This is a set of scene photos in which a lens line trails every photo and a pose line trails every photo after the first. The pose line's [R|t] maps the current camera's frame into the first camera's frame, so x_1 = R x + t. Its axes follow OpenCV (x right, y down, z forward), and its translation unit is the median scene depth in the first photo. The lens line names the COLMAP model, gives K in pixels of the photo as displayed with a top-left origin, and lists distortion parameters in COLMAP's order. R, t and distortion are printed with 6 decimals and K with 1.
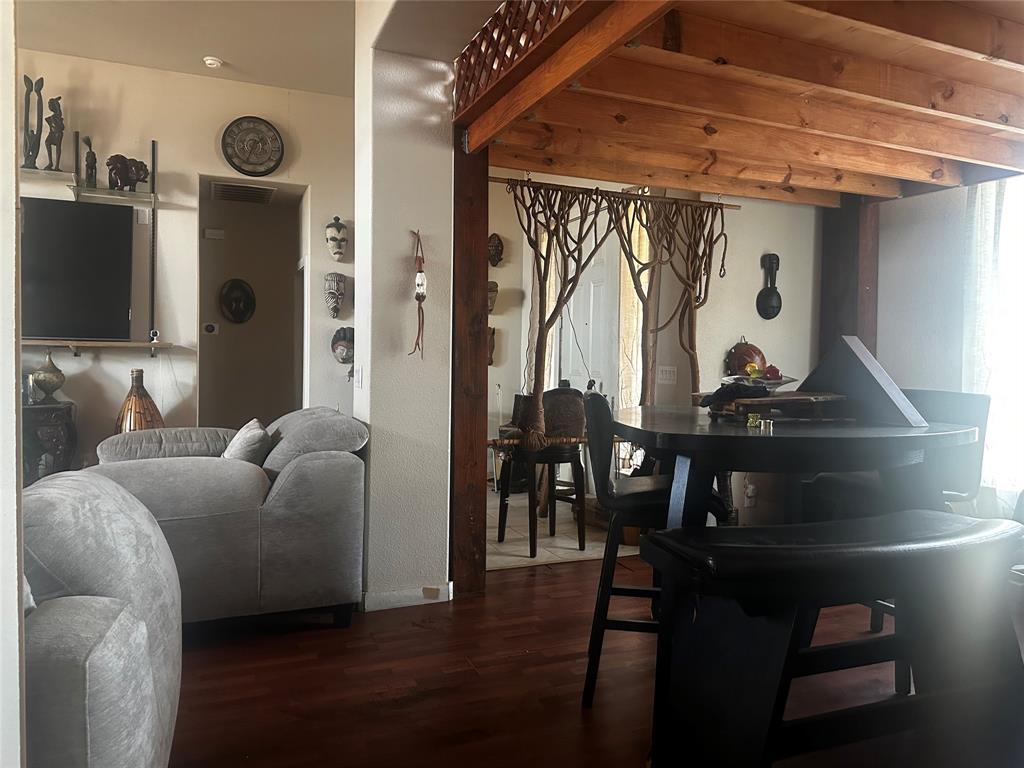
lens RADIAL K [[724.0, 0, 517.1], [0, 724.0, 379.5], [0, 0, 1]] dist [0.018773, -0.033700]
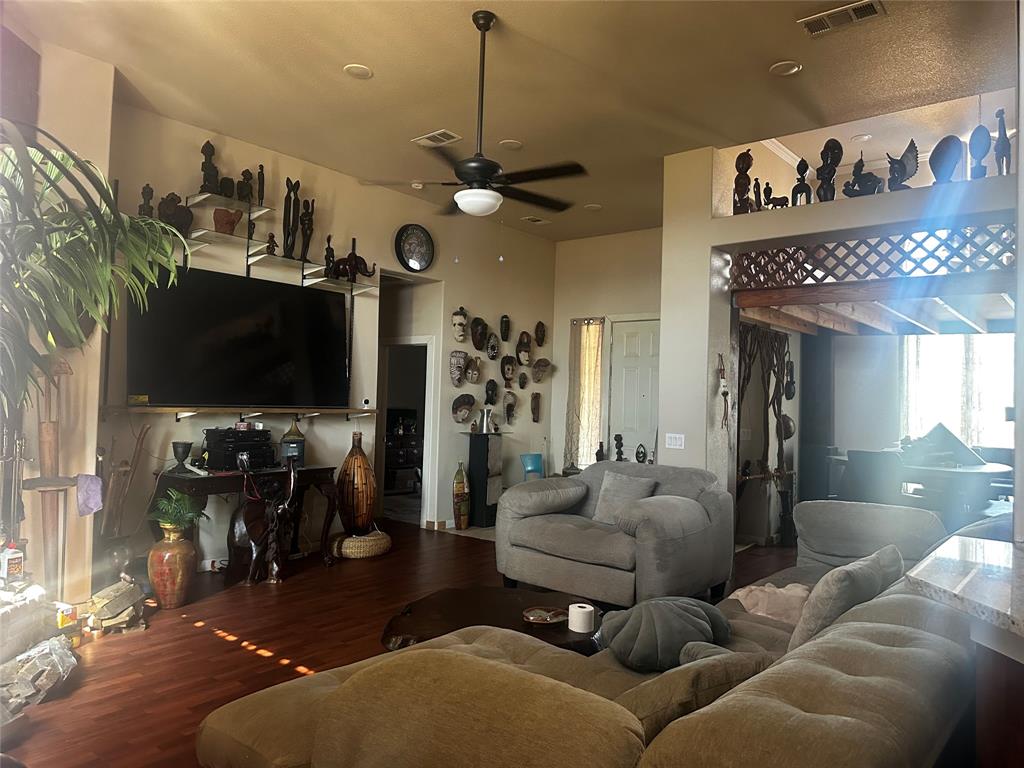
lens RADIAL K [[724.0, 0, 505.3], [0, 724.0, 391.8], [0, 0, 1]] dist [0.018773, -0.033700]
pose [[0.887737, 0.012139, 0.460191, -0.836617], [0.003042, 0.999476, -0.032233, -0.040192], [-0.460342, 0.030014, 0.887234, -0.157365]]
